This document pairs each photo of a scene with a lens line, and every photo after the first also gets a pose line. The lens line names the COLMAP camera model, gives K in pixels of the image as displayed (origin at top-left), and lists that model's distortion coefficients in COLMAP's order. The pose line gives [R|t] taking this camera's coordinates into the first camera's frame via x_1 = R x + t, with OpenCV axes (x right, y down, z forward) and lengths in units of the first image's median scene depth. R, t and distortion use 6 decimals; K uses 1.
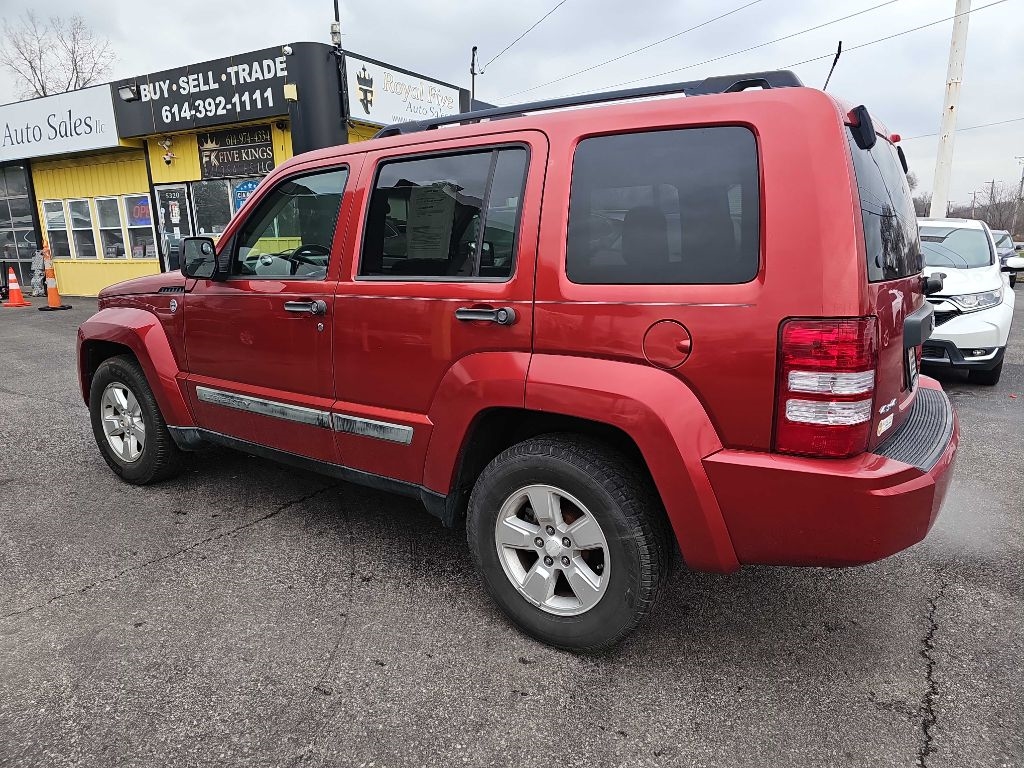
lens RADIAL K [[655.0, 0, 512.0], [0, 655.0, 384.0], [0, 0, 1]] dist [0.048392, -0.027920]
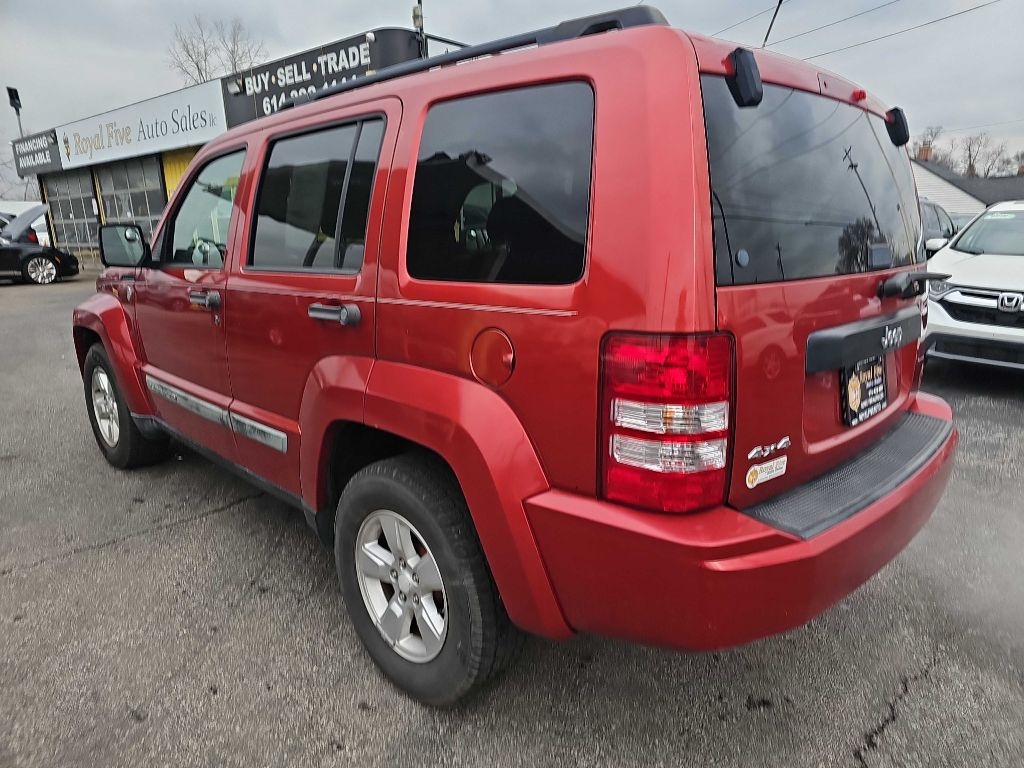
lens RADIAL K [[655.8, 0, 513.9], [0, 655.8, 398.2], [0, 0, 1]] dist [0.023139, -0.002382]
pose [[0.984596, 0.045476, -0.168827, 0.286373], [-0.038921, 0.998362, 0.041938, -0.032044], [0.170457, -0.034721, 0.984753, 0.144330]]
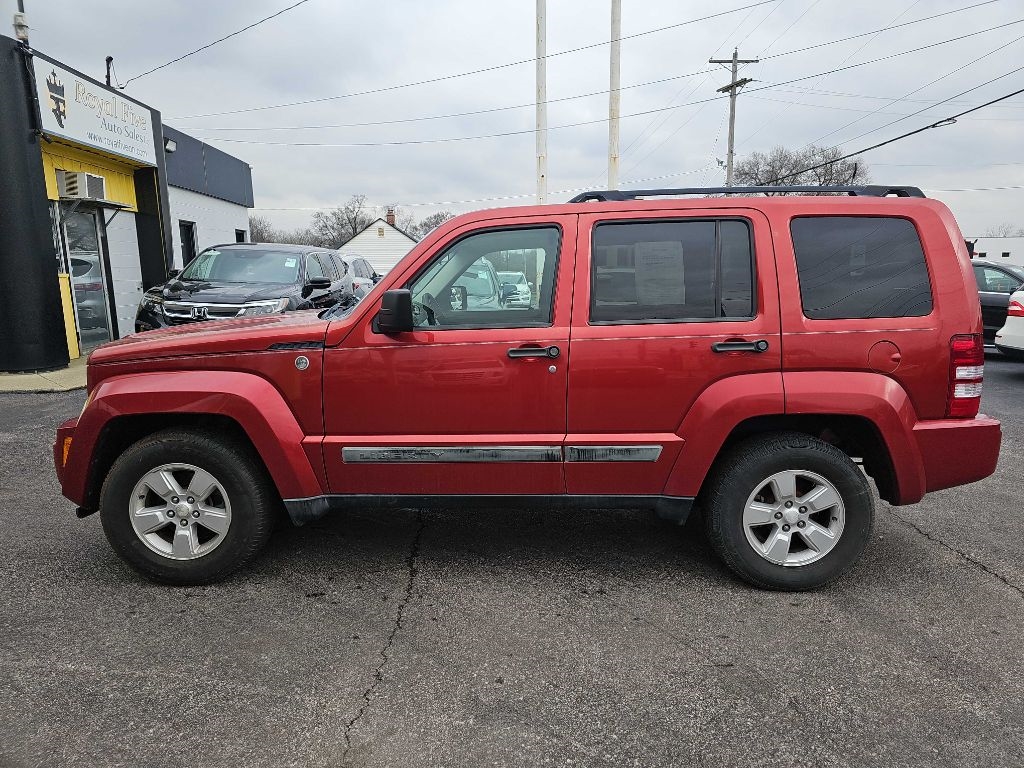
lens RADIAL K [[650.8, 0, 531.3], [0, 650.8, 383.5], [0, 0, 1]] dist [0.049660, -0.025321]
pose [[0.841545, -0.085466, 0.533384, -0.898504], [0.114831, 0.993140, -0.022041, -0.042919], [-0.527841, 0.079798, 0.845586, 0.107185]]
